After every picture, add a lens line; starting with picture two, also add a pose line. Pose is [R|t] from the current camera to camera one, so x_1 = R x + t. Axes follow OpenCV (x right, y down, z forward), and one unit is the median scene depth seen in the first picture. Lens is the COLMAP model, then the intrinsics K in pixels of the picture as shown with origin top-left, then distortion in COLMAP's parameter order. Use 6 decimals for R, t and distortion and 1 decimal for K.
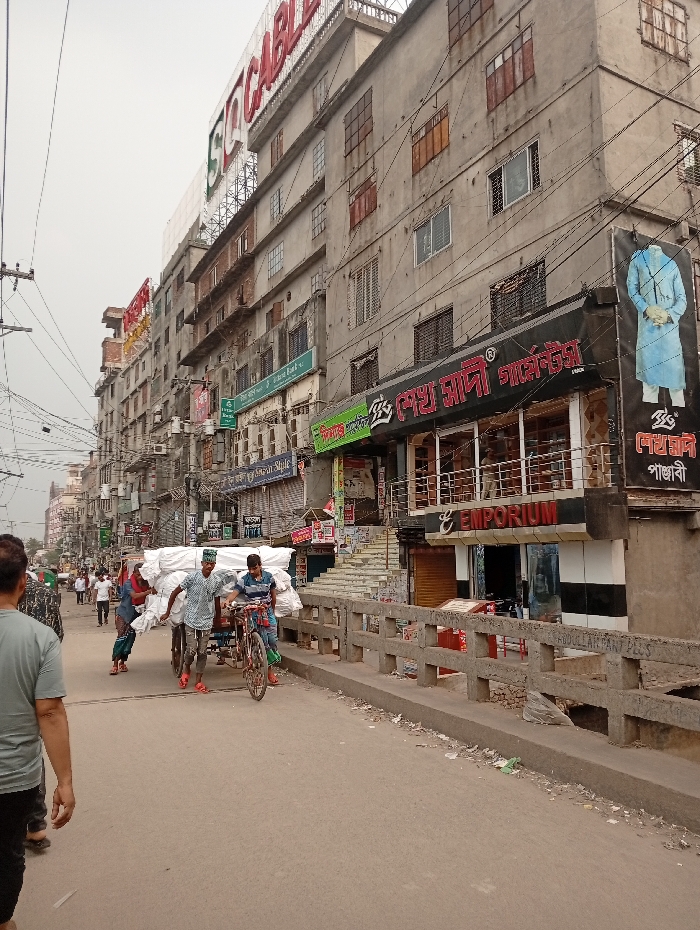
lens RADIAL K [[718.4, 0, 350.0], [0, 718.4, 465.0], [0, 0, 1]] dist [0.106591, -0.231286]
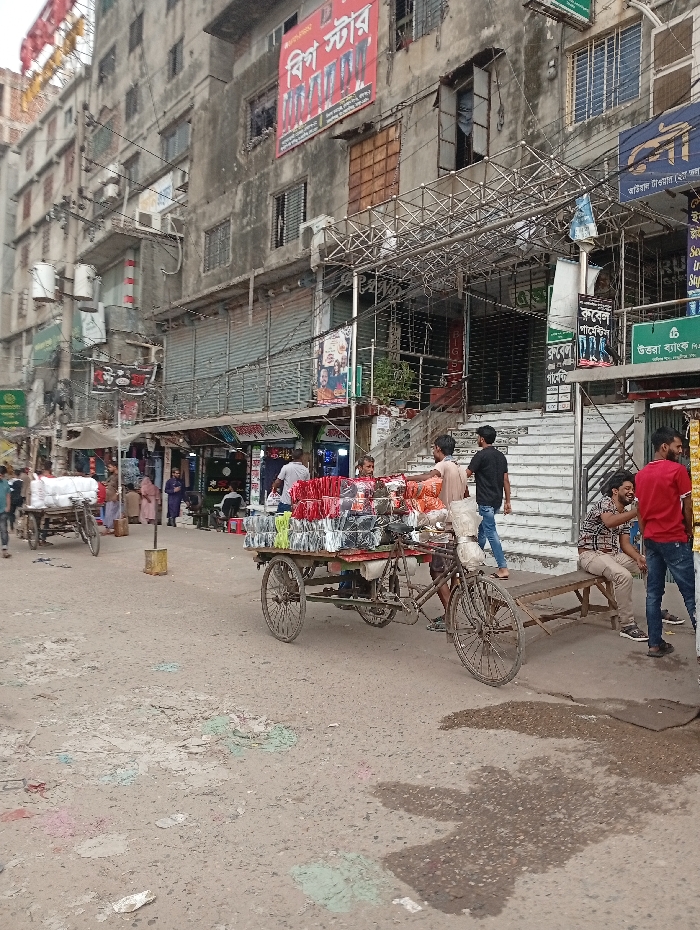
lens RADIAL K [[718.4, 0, 350.0], [0, 718.4, 465.0], [0, 0, 1]] dist [0.106591, -0.231286]
pose [[0.979887, 0.040673, 0.195362, -0.165529], [-0.061864, 0.992691, 0.103623, 0.059137], [-0.189720, -0.113625, 0.975241, 0.371532]]
